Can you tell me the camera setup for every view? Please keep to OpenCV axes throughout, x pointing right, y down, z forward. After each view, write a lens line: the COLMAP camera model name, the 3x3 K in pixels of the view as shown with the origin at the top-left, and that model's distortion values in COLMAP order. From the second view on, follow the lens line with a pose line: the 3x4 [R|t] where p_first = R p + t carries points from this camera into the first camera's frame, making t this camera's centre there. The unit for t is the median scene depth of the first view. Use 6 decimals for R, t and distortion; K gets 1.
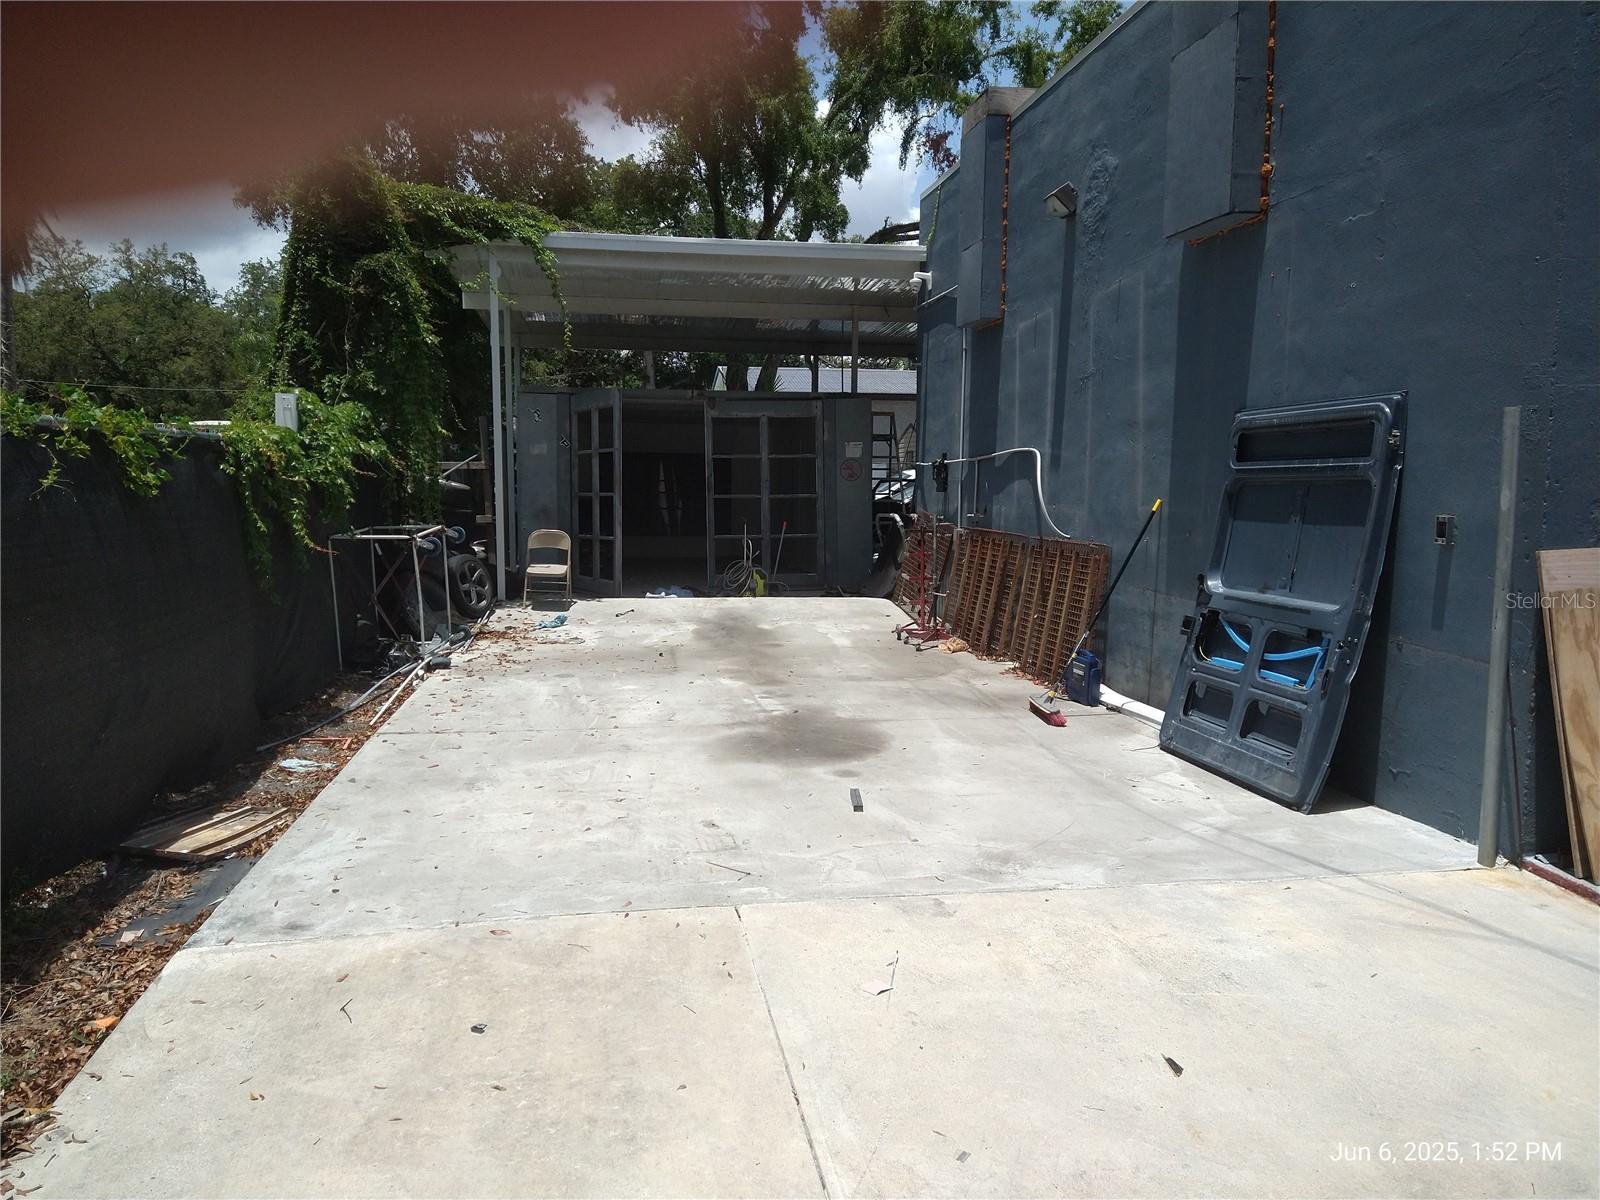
lens RADIAL K [[1168.4, 0, 789.8], [0, 1168.4, 599.7], [0, 0, 1]] dist [0.082274, -0.100774]
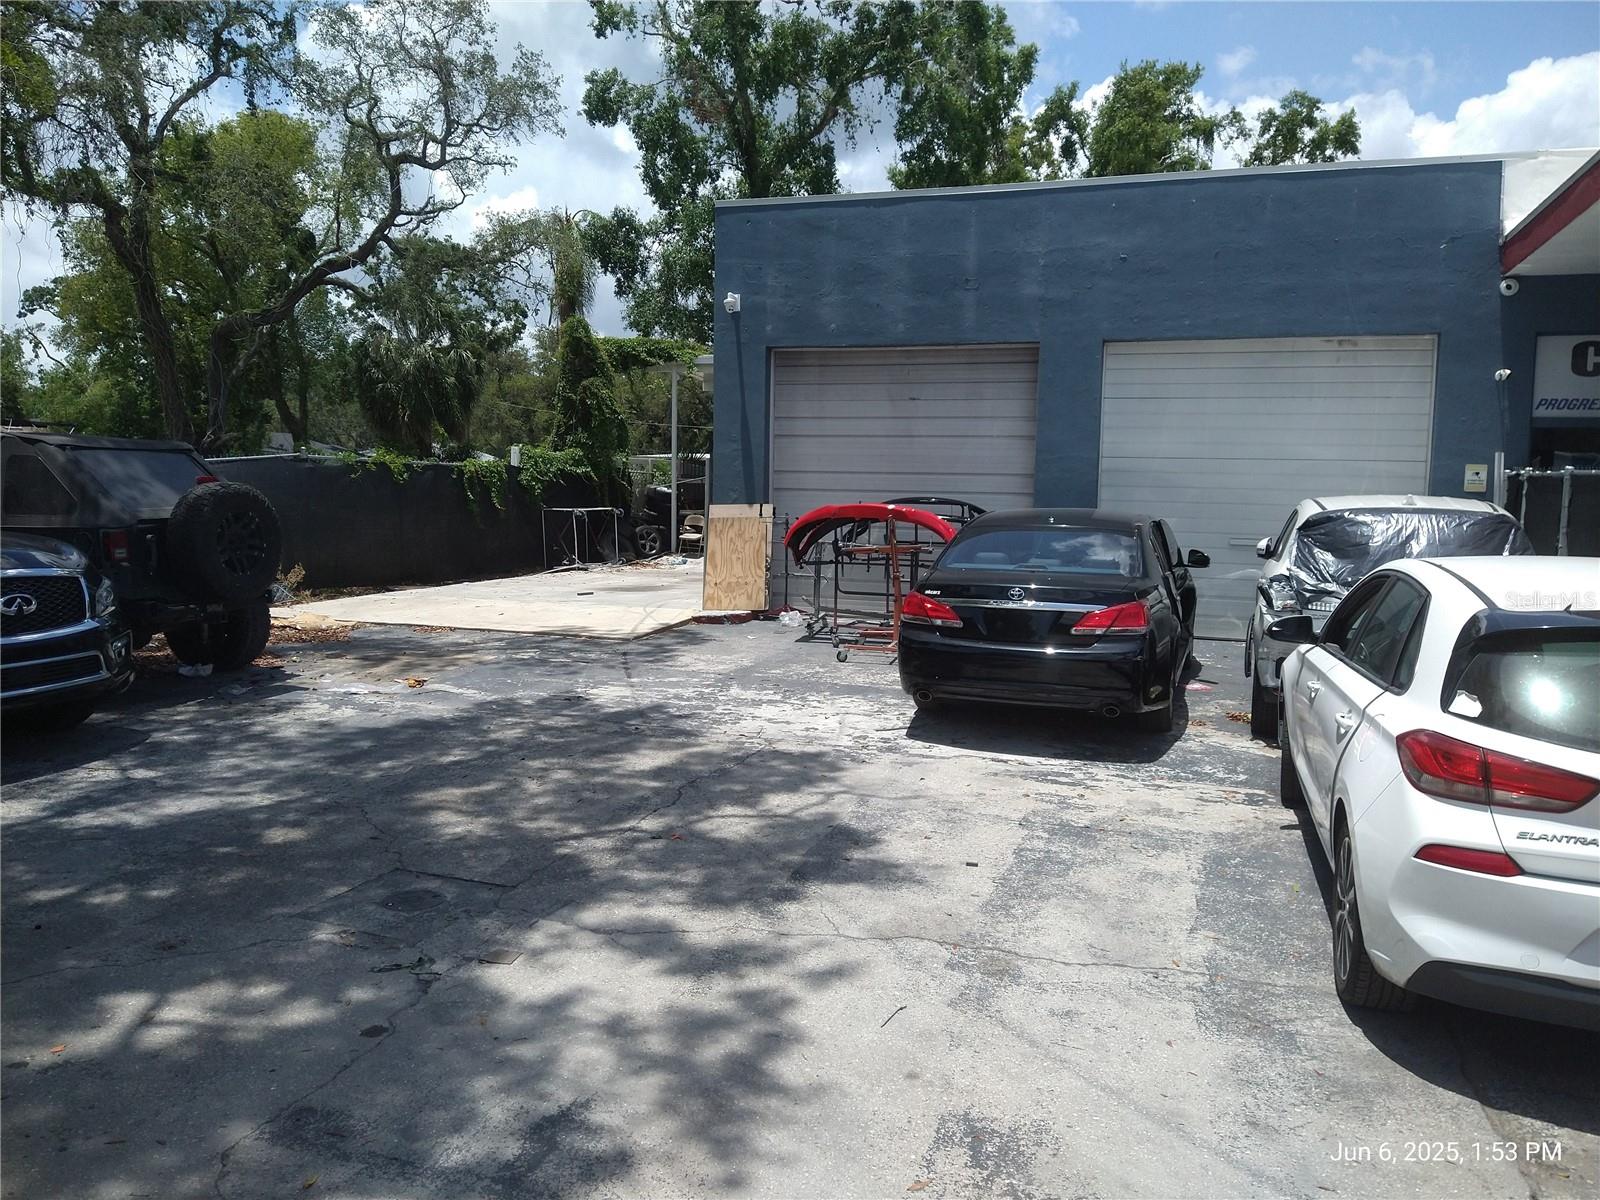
lens RADIAL K [[1181.2, 0, 802.4], [0, 1181.2, 603.7], [0, 0, 1]] dist [0.082878, -0.109467]
pose [[0.886125, 0.057335, -0.459886, 2.281095], [-0.066193, 0.997802, -0.003144, 0.208619], [0.458694, 0.033227, 0.887973, -1.603526]]
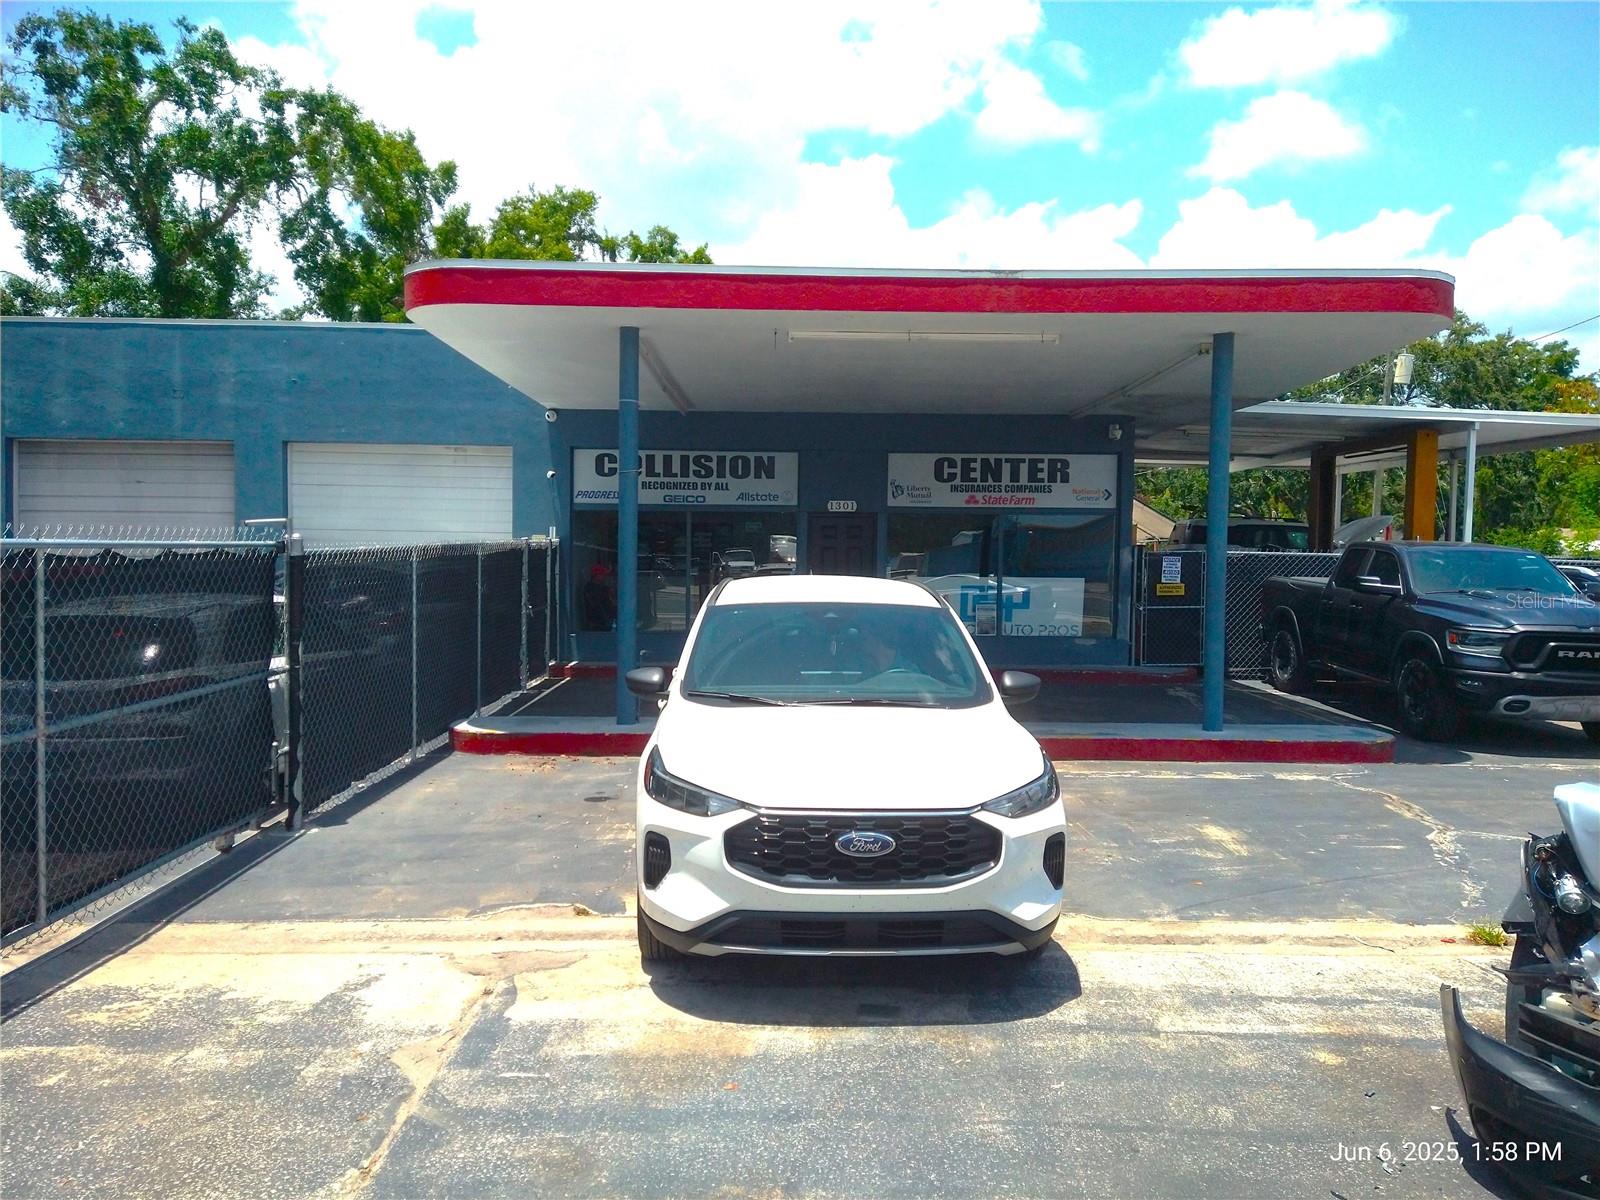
lens RADIAL K [[1168.4, 0, 802.0], [0, 1168.4, 600.2], [0, 0, 1]] dist [0.082274, -0.100774]
pose [[0.990951, 0.007379, -0.134025, 3.640873], [-0.017029, 0.997331, -0.071001, 0.259013], [0.133143, 0.072641, 0.988431, -2.180137]]
